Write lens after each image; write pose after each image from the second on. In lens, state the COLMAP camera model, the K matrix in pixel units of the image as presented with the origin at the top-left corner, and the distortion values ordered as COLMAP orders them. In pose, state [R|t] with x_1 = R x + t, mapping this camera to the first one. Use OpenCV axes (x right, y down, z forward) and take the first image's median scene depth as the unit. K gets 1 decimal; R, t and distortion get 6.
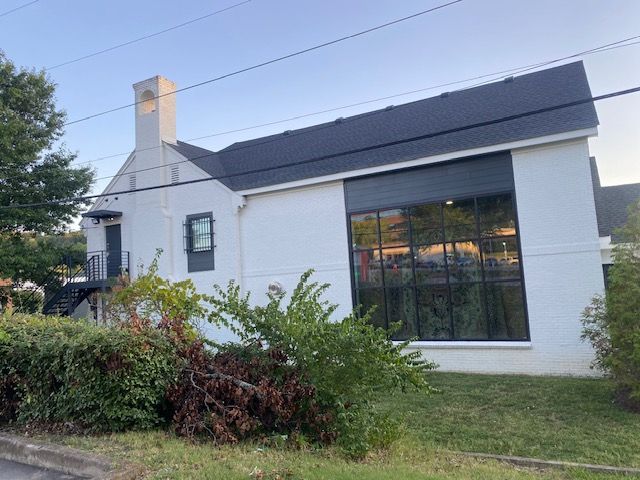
lens RADIAL K [[478.0, 0, 320.0], [0, 478.0, 240.0], [0, 0, 1]] dist [-0.003847, -0.005918]
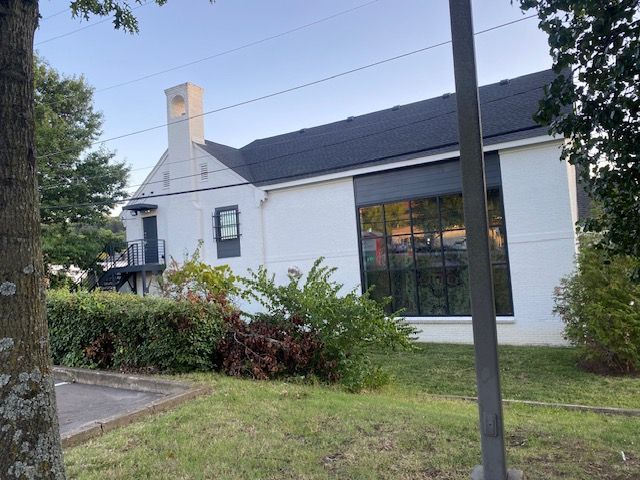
lens RADIAL K [[478.0, 0, 320.0], [0, 478.0, 240.0], [0, 0, 1]] dist [-0.003847, -0.005918]
pose [[0.999312, -0.006474, -0.036522, 0.015572], [0.007693, 0.999415, 0.033330, -0.017973], [0.036285, -0.033588, 0.998777, -0.193217]]
